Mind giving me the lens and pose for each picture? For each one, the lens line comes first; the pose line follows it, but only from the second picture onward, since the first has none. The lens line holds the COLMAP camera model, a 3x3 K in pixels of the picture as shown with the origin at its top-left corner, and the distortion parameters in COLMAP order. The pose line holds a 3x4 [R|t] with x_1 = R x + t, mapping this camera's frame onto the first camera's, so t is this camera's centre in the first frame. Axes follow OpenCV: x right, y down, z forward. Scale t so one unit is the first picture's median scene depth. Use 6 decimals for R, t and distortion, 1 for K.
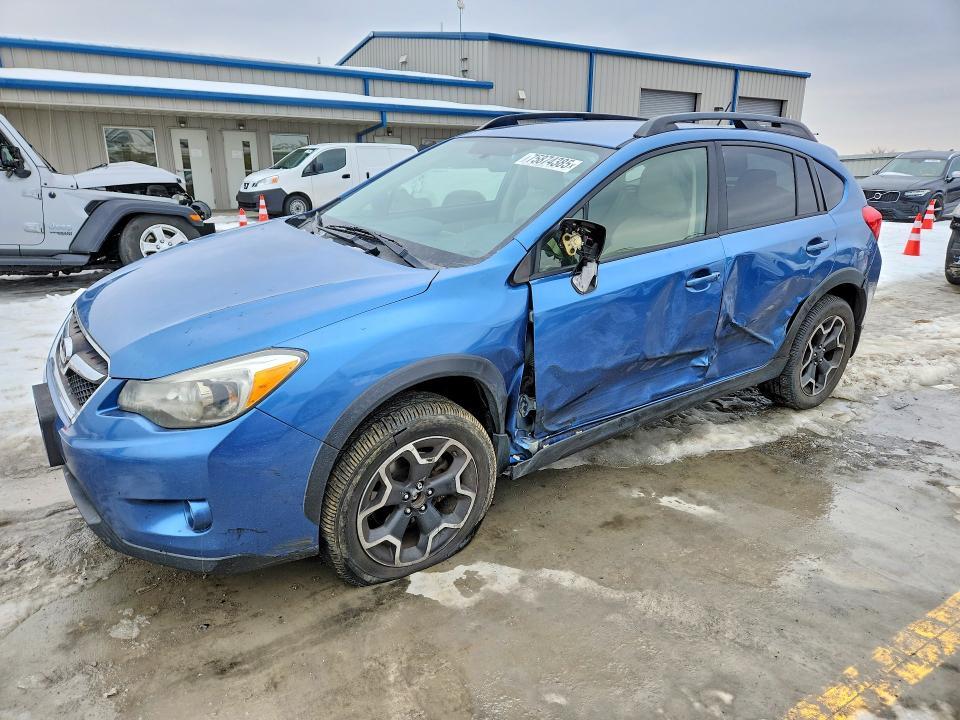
lens RADIAL K [[656.3, 0, 476.9], [0, 656.3, 347.3], [0, 0, 1]] dist [0.025279, -0.005785]
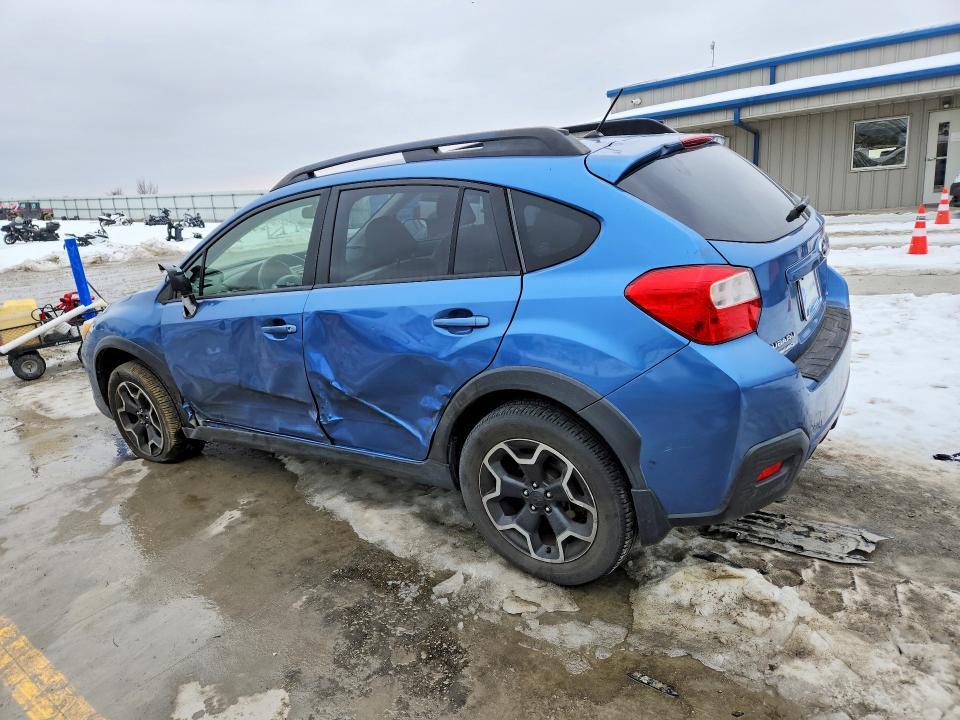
lens RADIAL K [[647.0, 0, 480.0], [0, 647.0, 360.0], [0, 0, 1]] dist [0.003284, -0.001112]
pose [[0.319252, 0.206523, -0.924893, 1.169450], [-0.164432, 0.973233, 0.160559, -0.228069], [0.933295, 0.100823, 0.344666, 0.822946]]
